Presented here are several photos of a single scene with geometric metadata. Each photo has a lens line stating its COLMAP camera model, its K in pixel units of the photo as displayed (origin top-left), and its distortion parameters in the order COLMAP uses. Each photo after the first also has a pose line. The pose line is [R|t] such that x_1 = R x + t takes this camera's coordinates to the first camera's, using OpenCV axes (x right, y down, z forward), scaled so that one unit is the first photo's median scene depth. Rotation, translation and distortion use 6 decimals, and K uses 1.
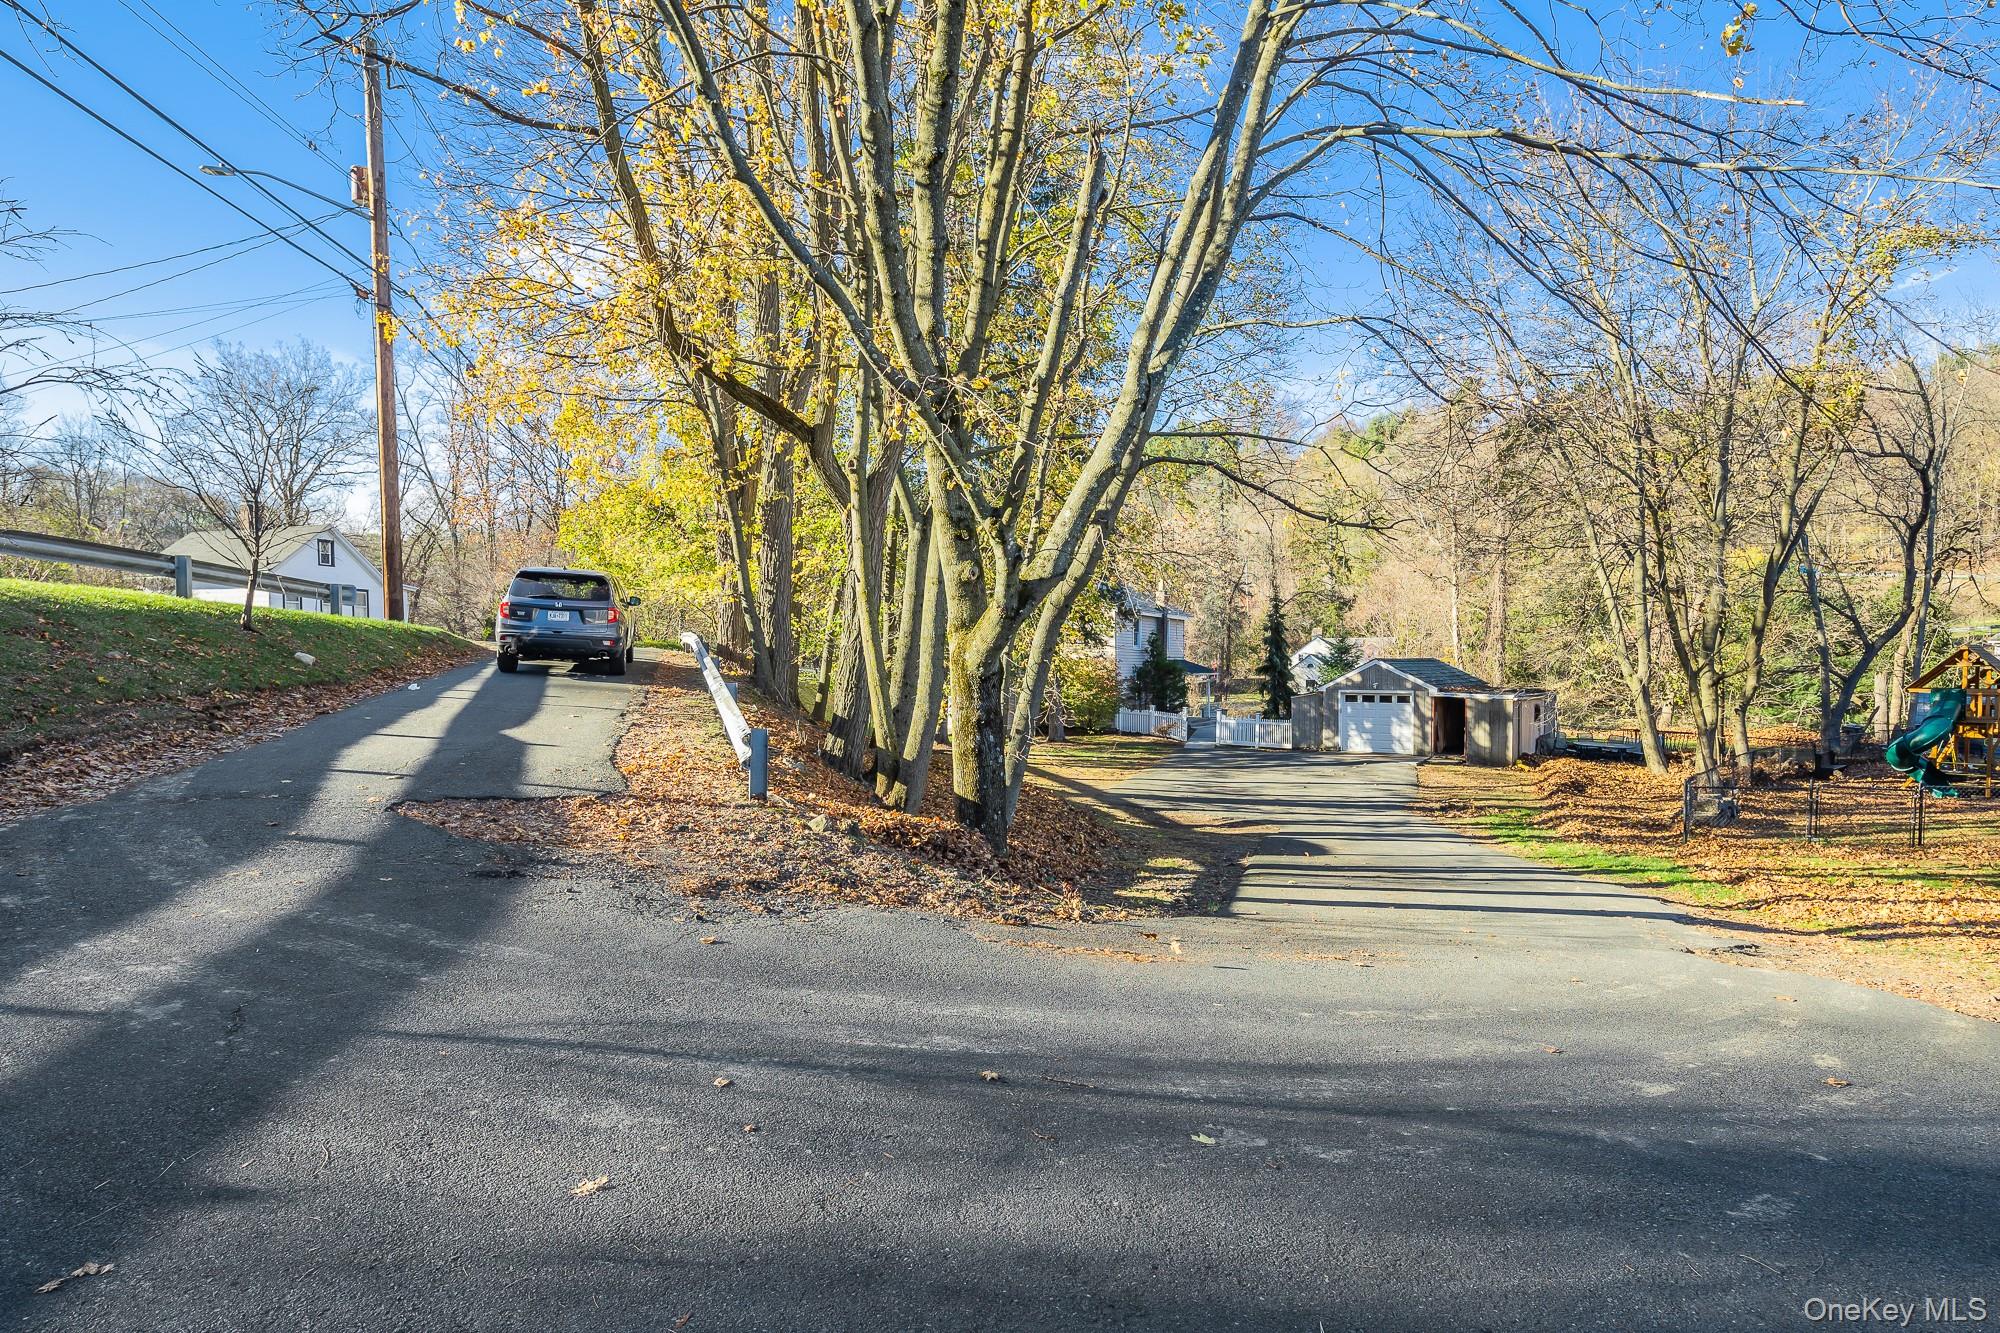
lens RADIAL K [[999.4, 0, 1000.0], [0, 999.4, 666.5], [0, 0, 1]] dist [0.000826, 0.000114]
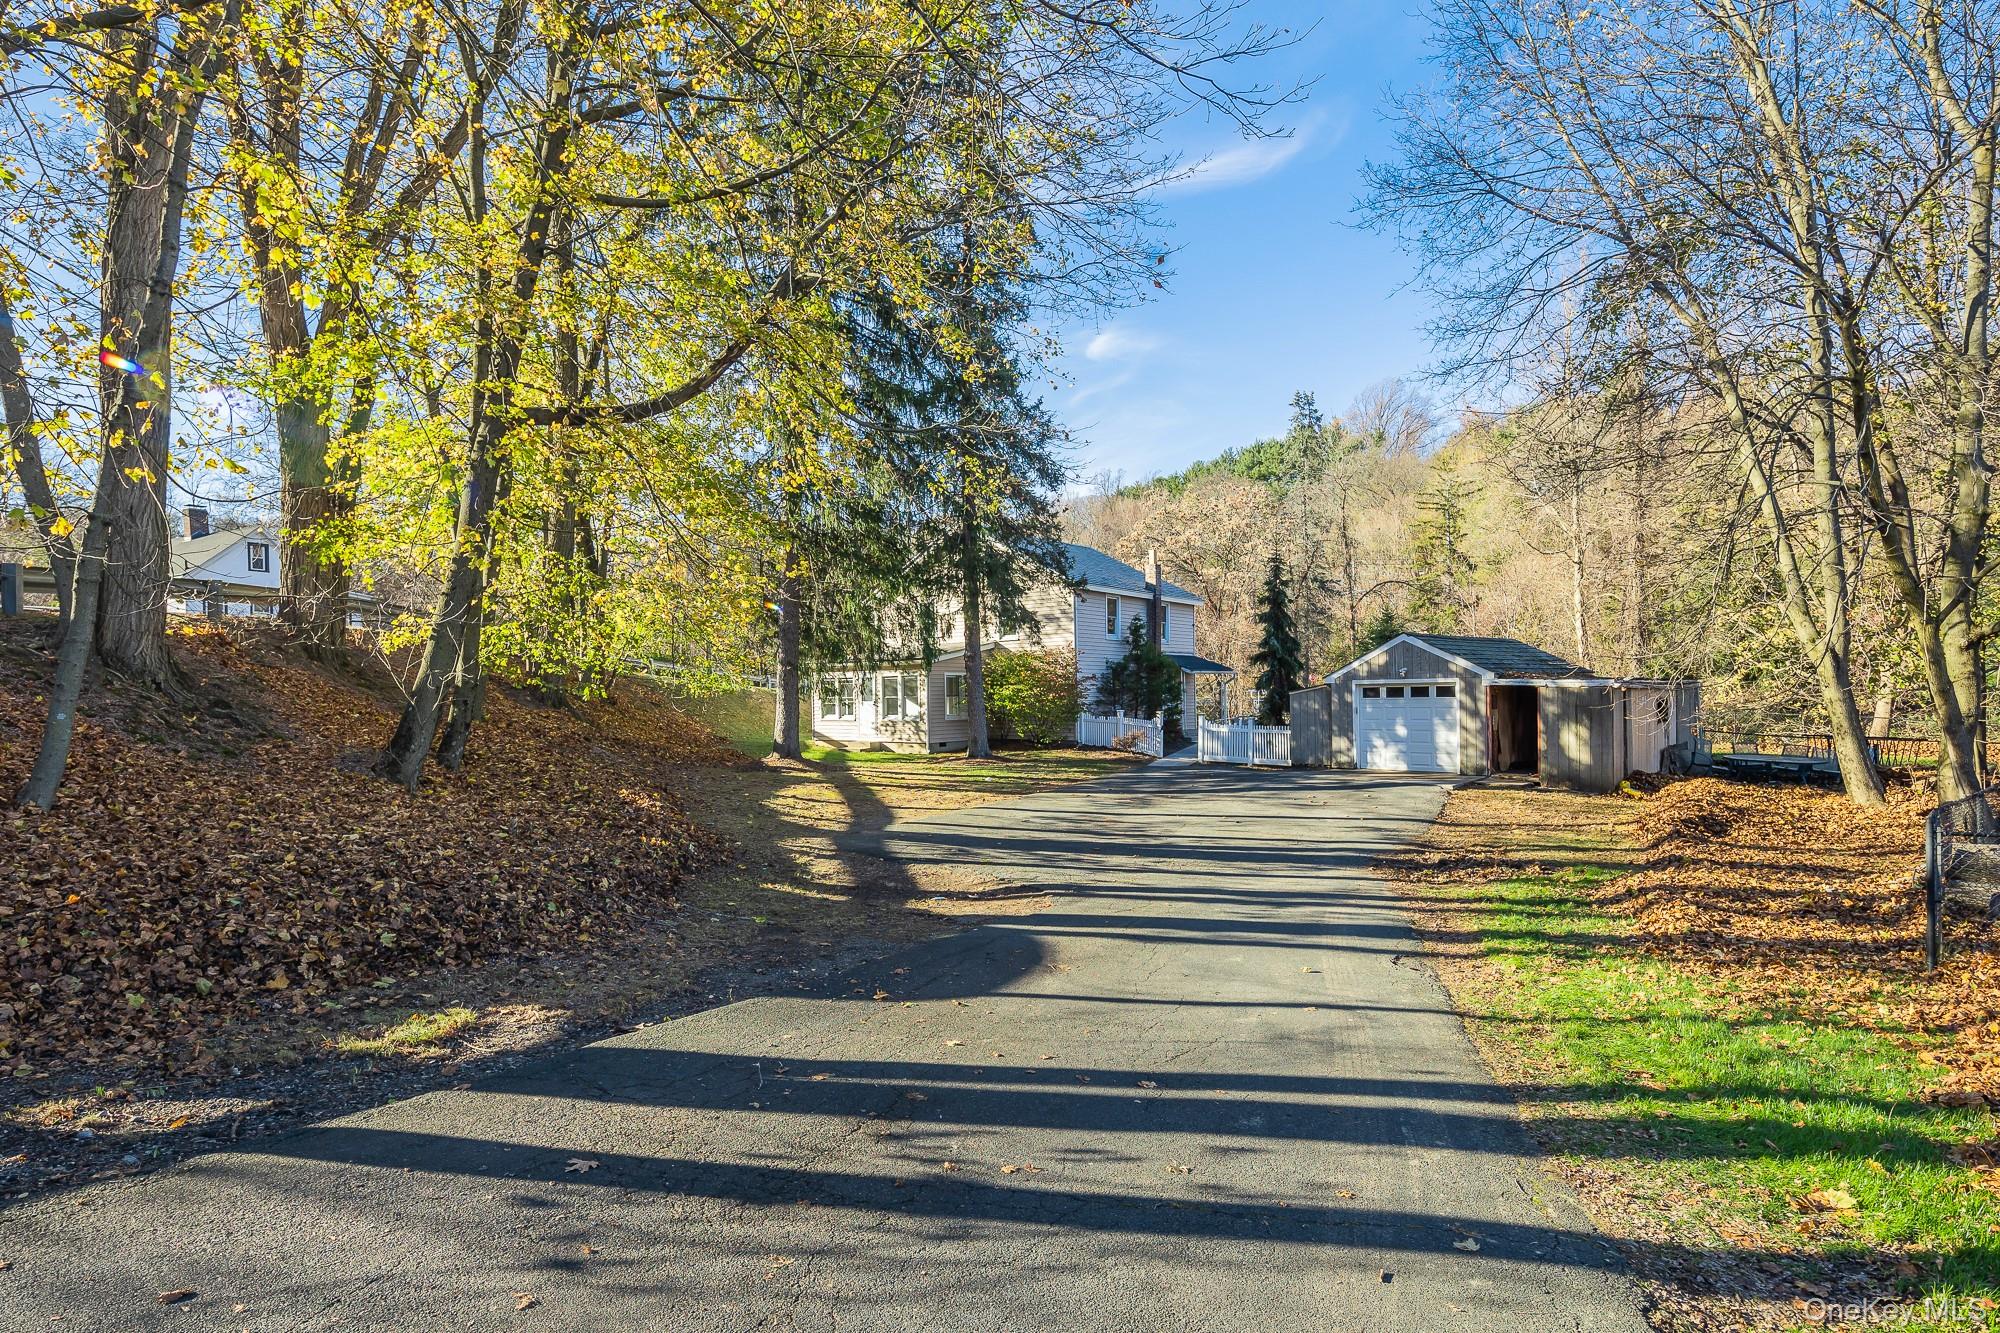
lens RADIAL K [[985.1, 0, 1000.0], [0, 985.1, 666.5], [0, 0, 1]] dist [-0.000031, -0.000093]
pose [[0.989958, -0.015318, -0.140529, 0.189163], [0.011520, 0.999547, -0.027802, 0.029345], [0.140892, 0.025904, 0.989686, 0.282349]]
